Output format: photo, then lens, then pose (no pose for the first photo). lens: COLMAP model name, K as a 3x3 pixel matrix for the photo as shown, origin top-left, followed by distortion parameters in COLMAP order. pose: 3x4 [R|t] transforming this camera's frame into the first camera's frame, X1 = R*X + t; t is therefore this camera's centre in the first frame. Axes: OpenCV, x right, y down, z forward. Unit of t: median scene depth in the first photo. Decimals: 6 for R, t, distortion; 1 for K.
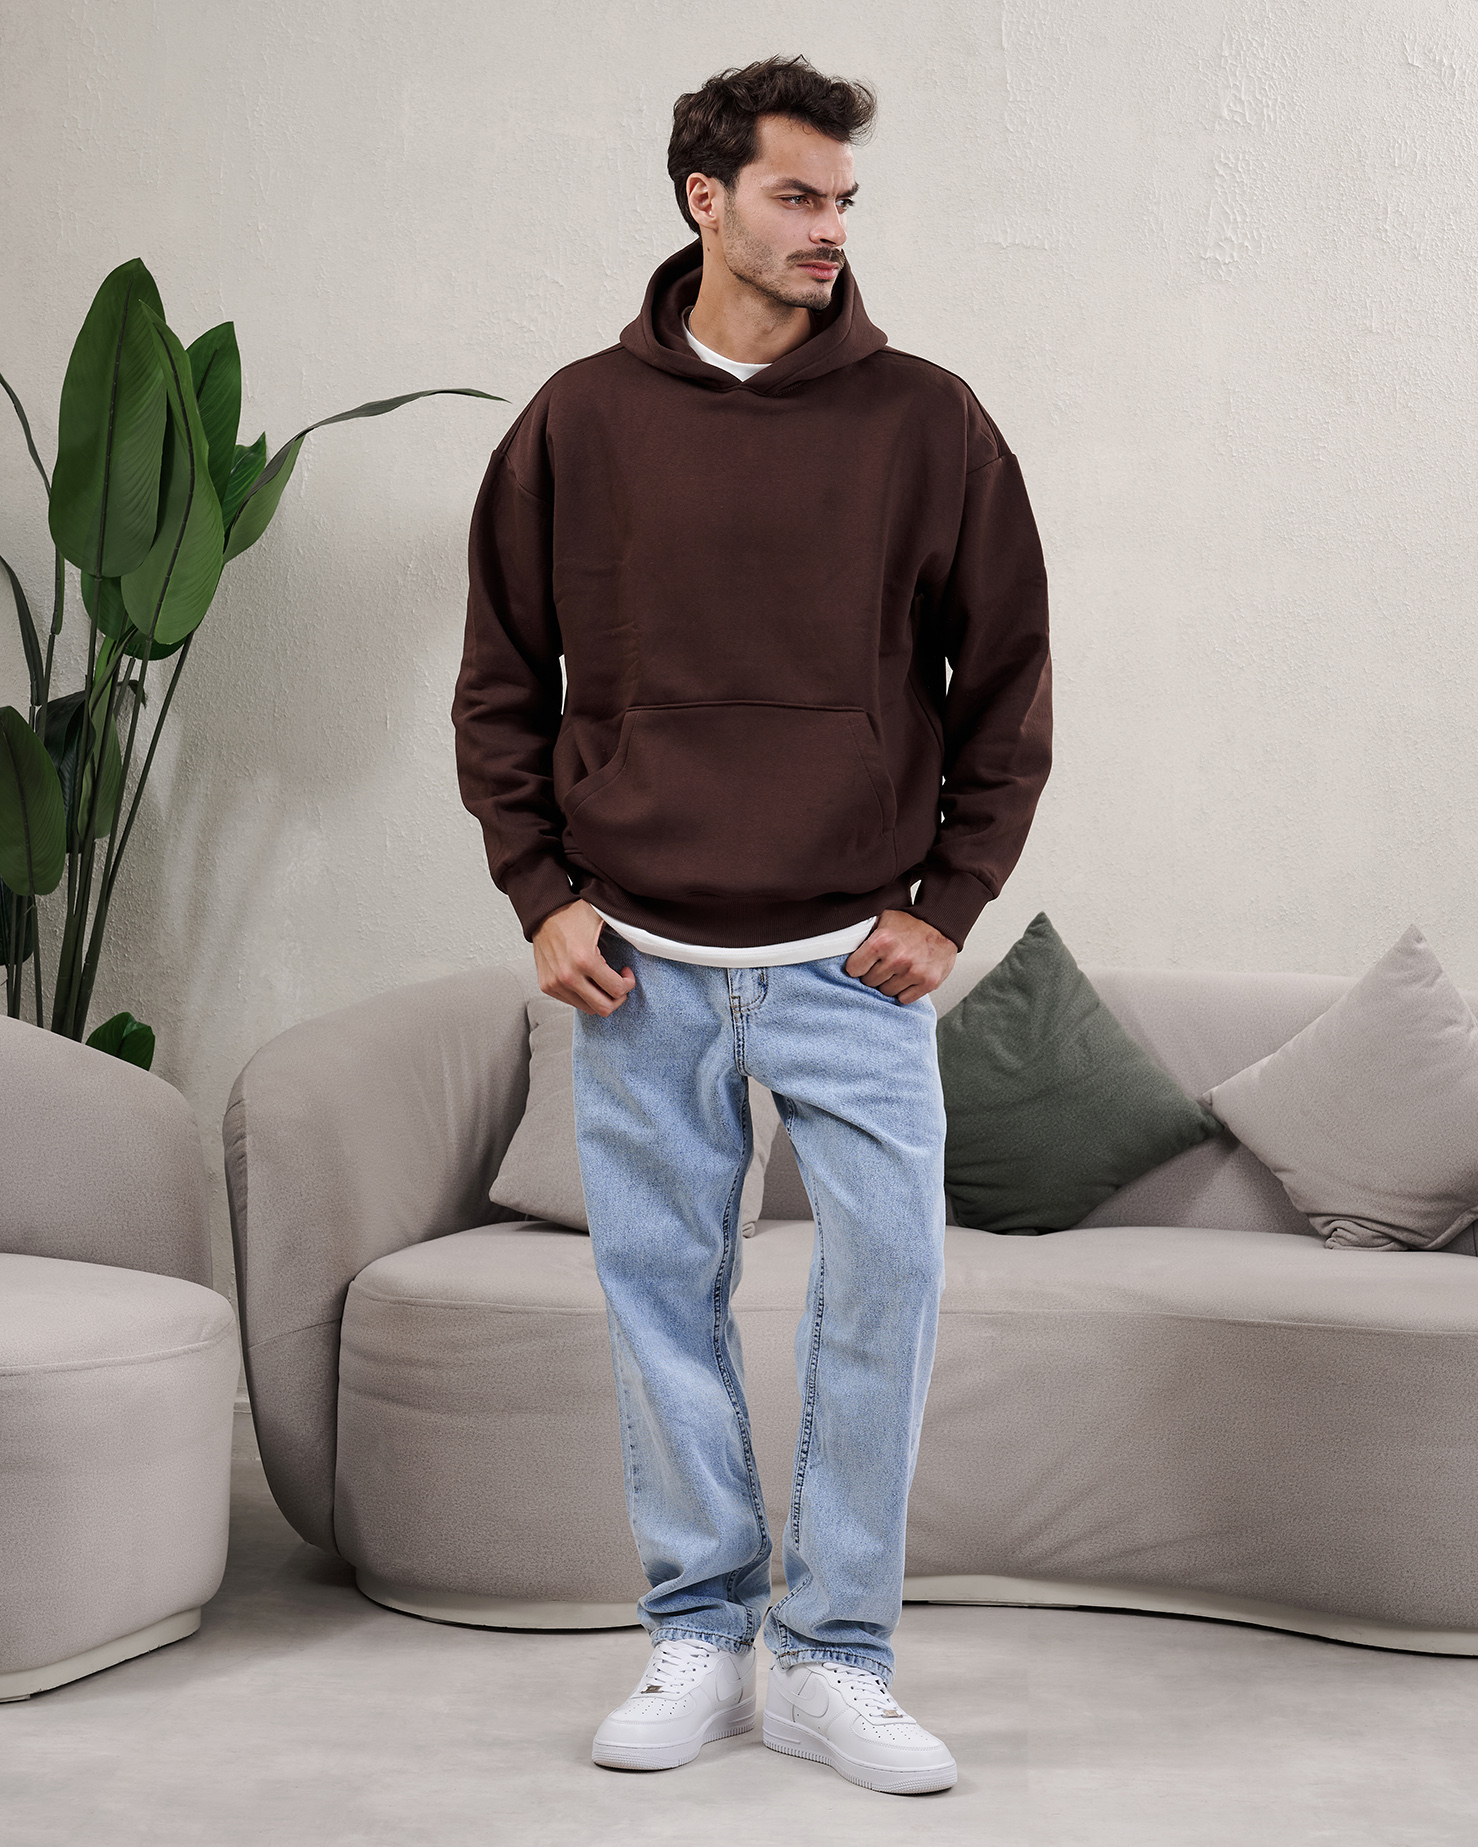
lens RADIAL K [[4482.8, 0, 720.5], [0, 4482.8, 899.0], [0, 0, 1]] dist [0.008147, -0.197446]
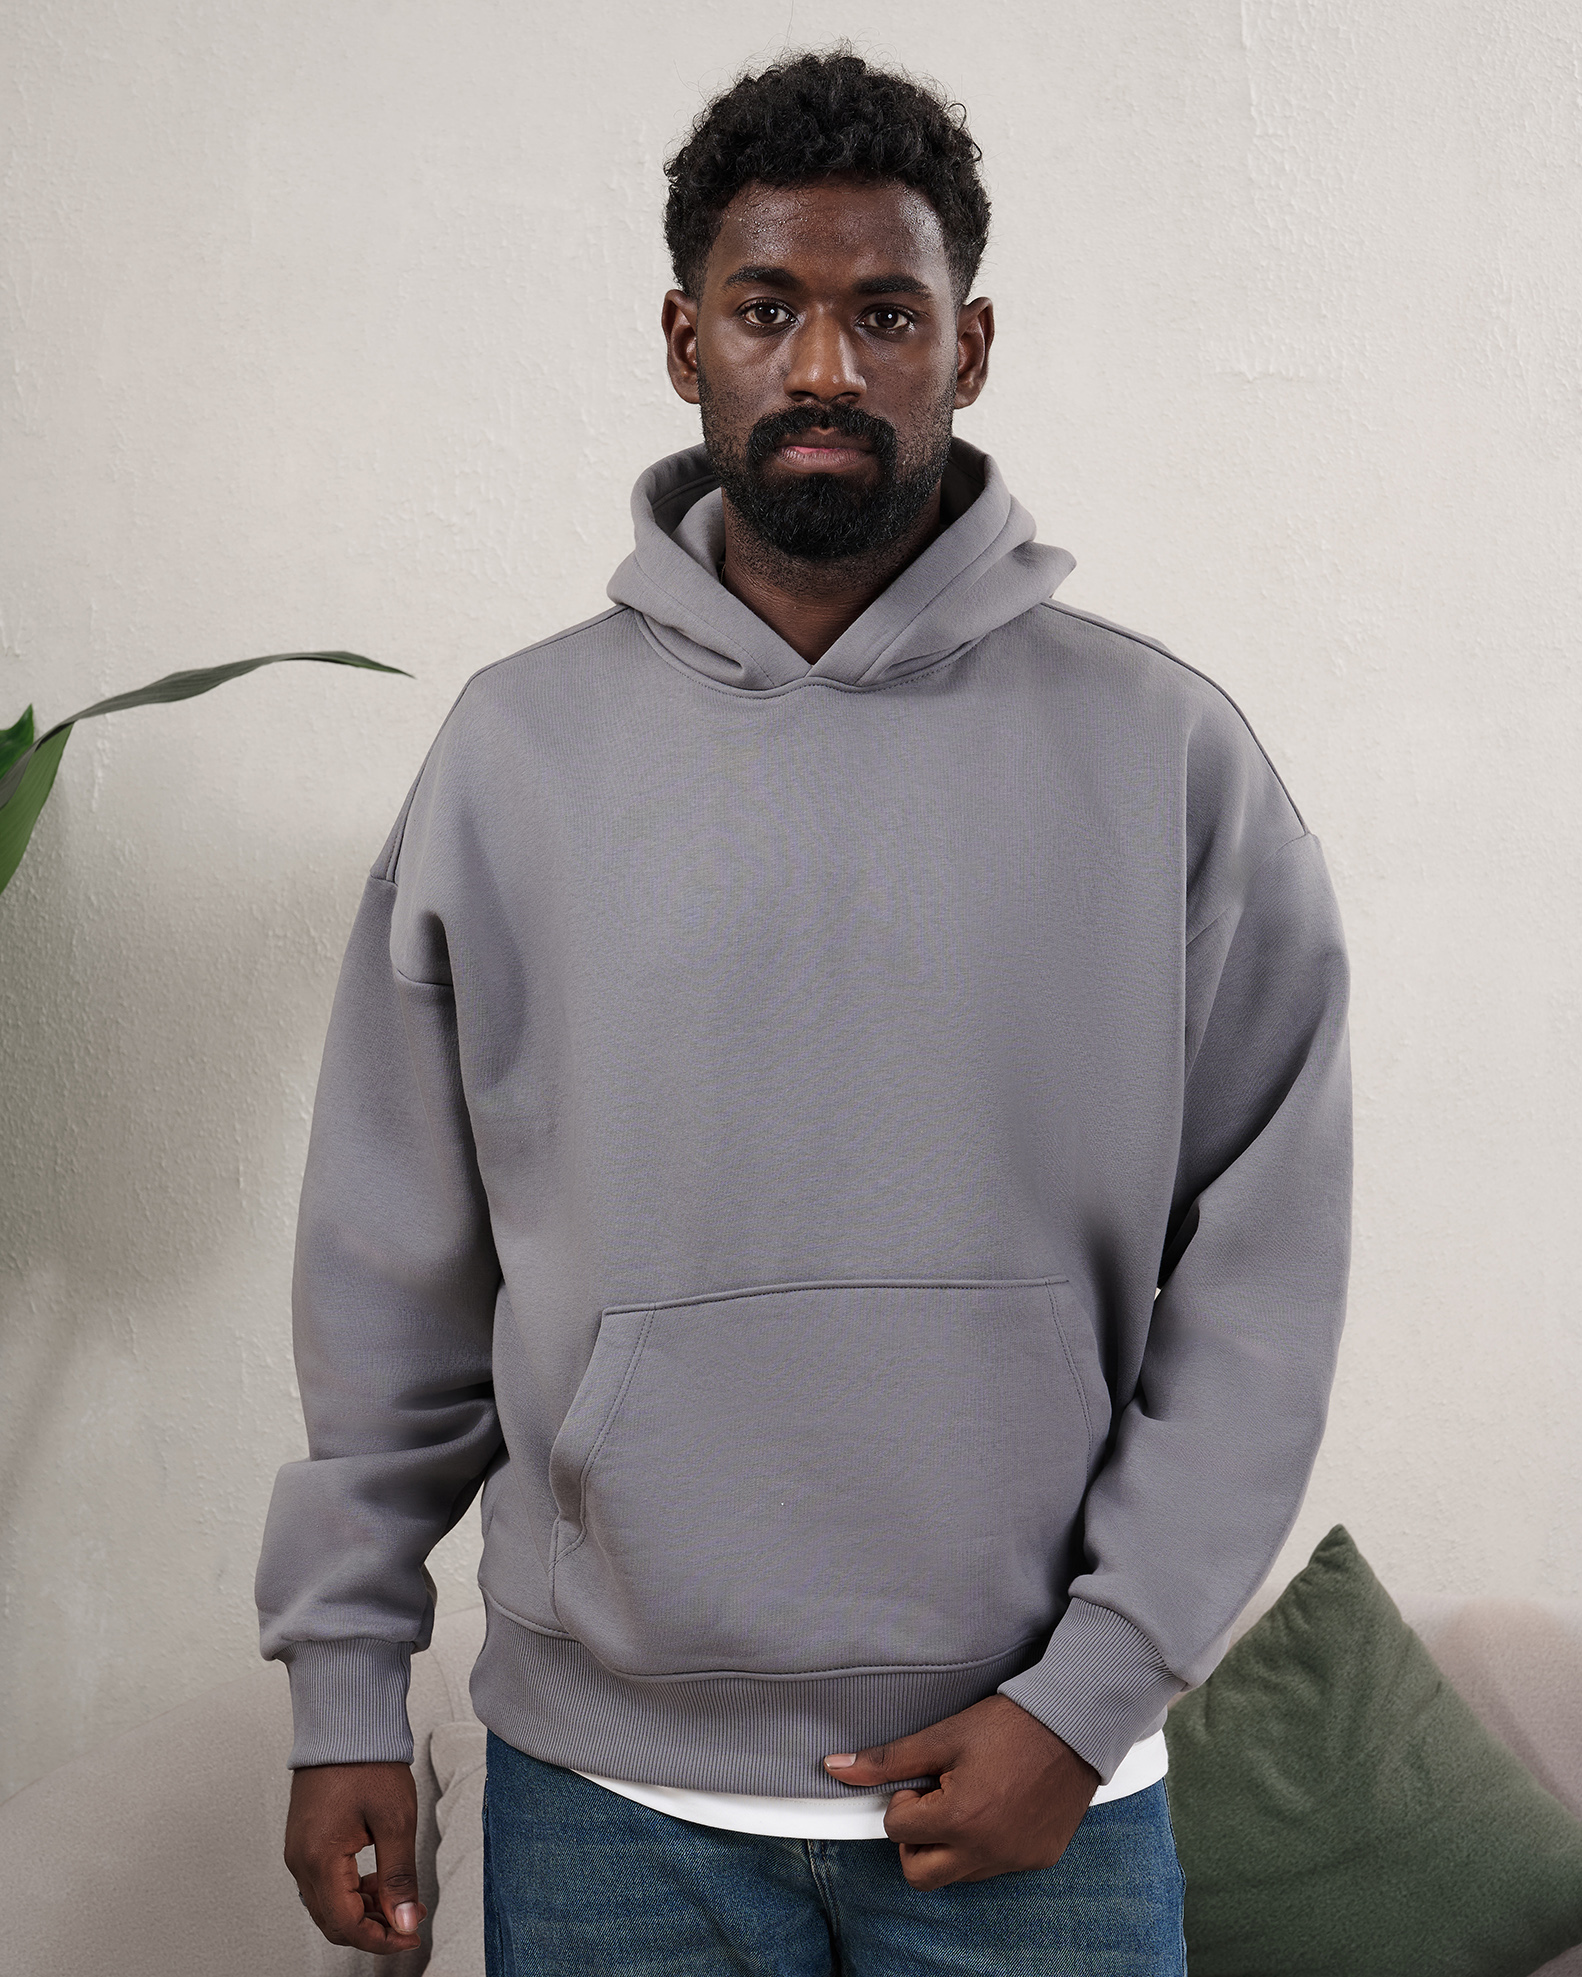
lens RADIAL K [[4506.7, 0, 751.2], [0, 4506.7, 1030.8], [0, 0, 1]] dist [-0.028405, 0.106269]
pose [[0.999606, -0.014067, -0.024275, 0.010657], [0.014203, 0.999884, 0.005462, -0.066165], [0.024195, -0.005804, 0.999690, 0.418910]]
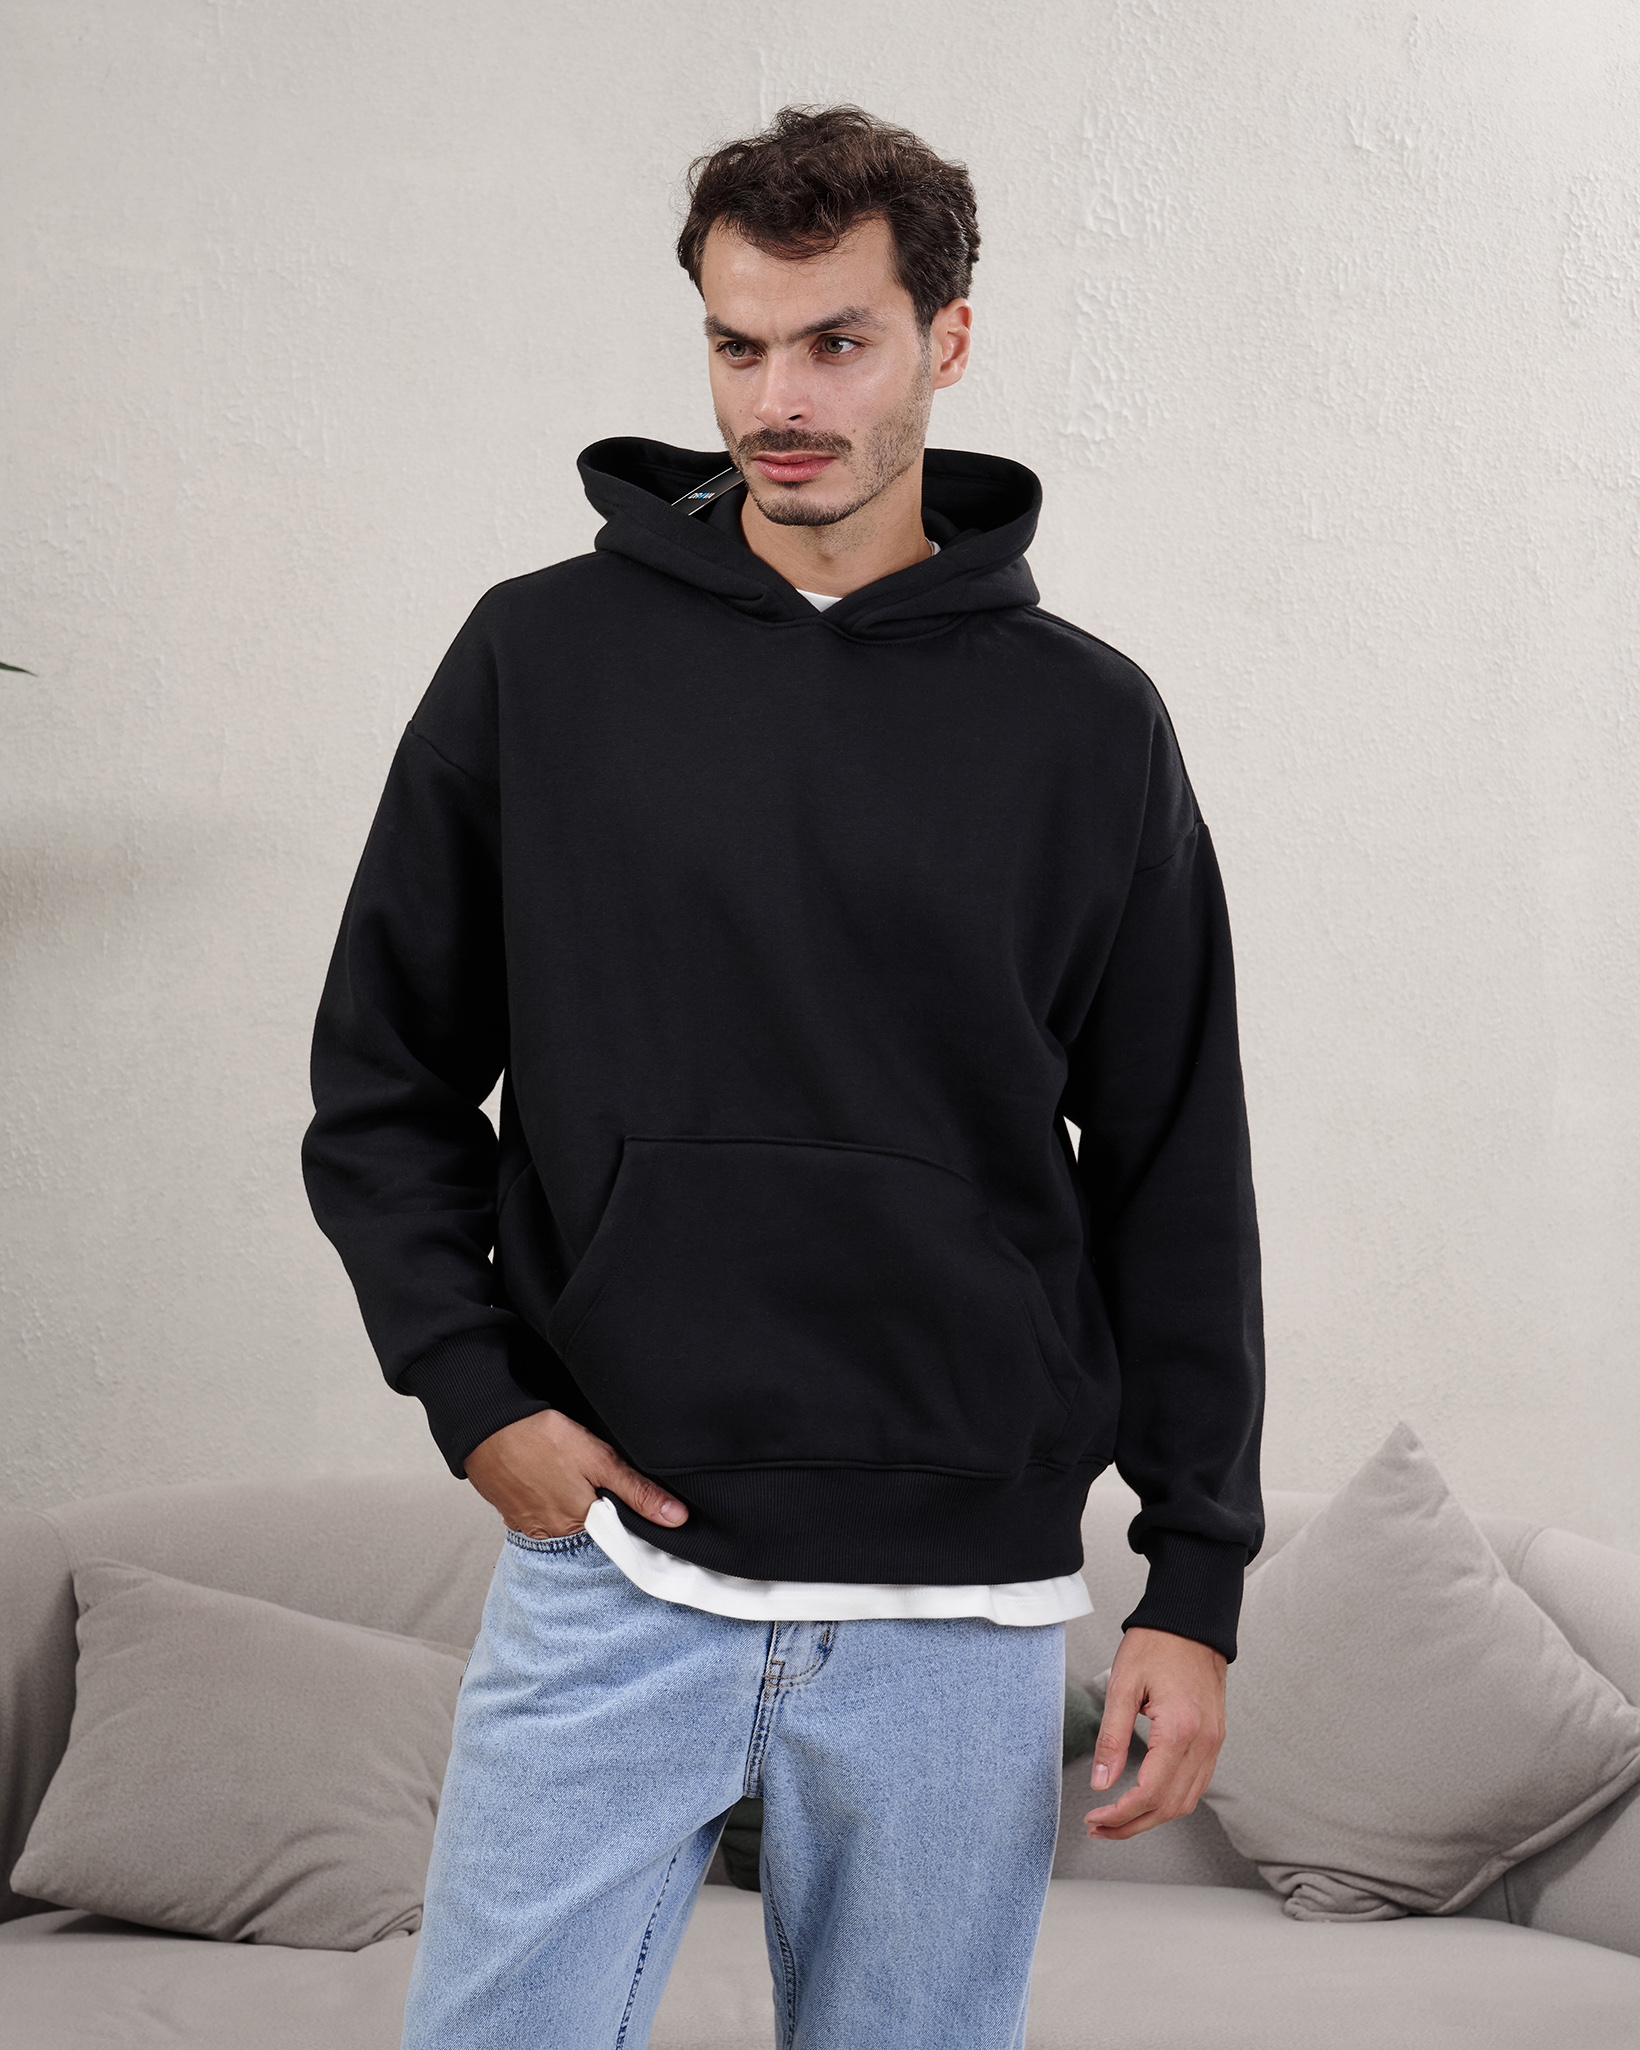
lens RADIAL K [[5004.3, 0, 756.9], [0, 5004.3, 1110.8], [0, 0, 1]] dist [-0.005399, -0.319525]
pose [[0.998486, -0.022018, 0.050411, 0.021719], [0.022842, 0.999614, -0.015829, -0.030756], [-0.050043, 0.016956, 0.998603, 0.257521]]
